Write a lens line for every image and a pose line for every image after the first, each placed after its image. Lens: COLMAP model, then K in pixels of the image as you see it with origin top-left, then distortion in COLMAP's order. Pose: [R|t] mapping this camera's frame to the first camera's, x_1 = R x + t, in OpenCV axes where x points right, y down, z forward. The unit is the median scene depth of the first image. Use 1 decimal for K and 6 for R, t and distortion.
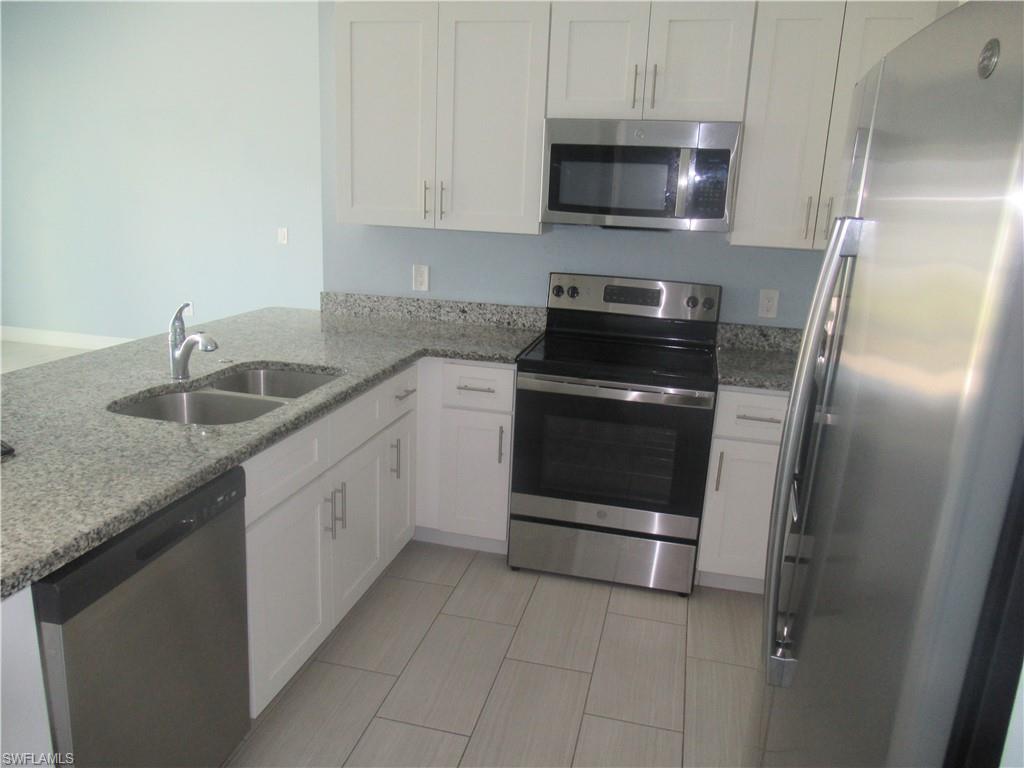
lens RADIAL K [[761.8, 0, 511.9], [0, 761.8, 384.2], [0, 0, 1]] dist [0.000988, -0.000210]
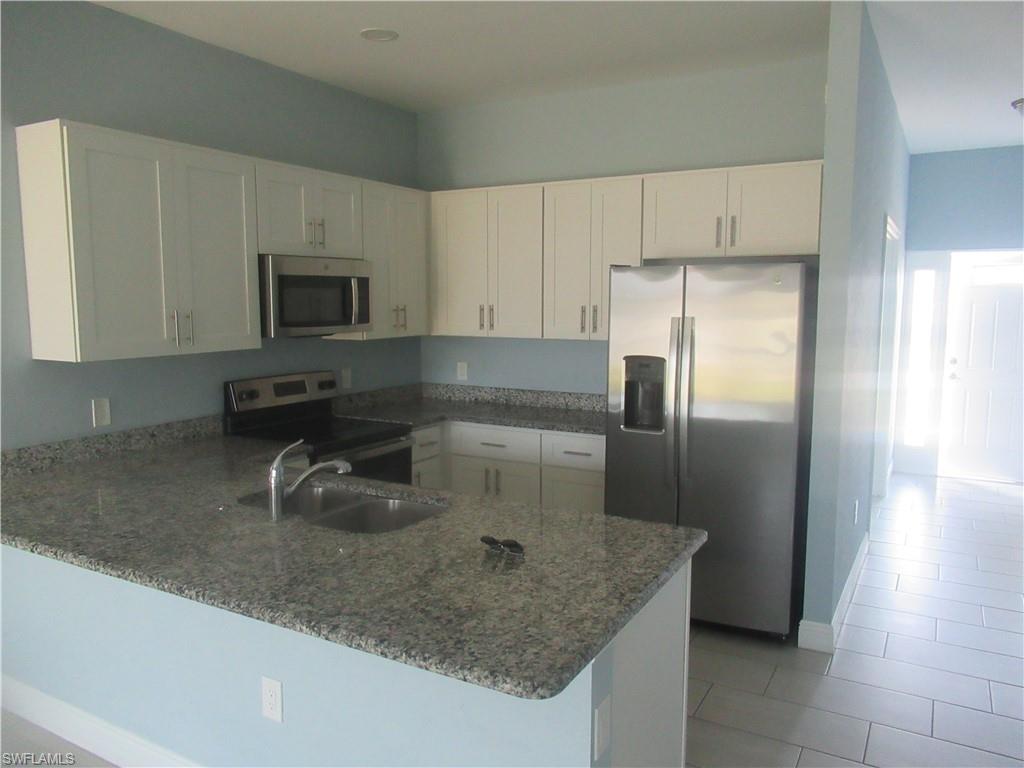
lens RADIAL K [[761.8, 0, 512.2], [0, 761.8, 384.2], [0, 0, 1]] dist [0.000988, -0.000210]
pose [[0.279530, -0.152657, 0.947923, -0.852184], [0.250779, 0.964616, 0.081394, -0.123021], [-0.926808, 0.214967, 0.307923, 0.254642]]
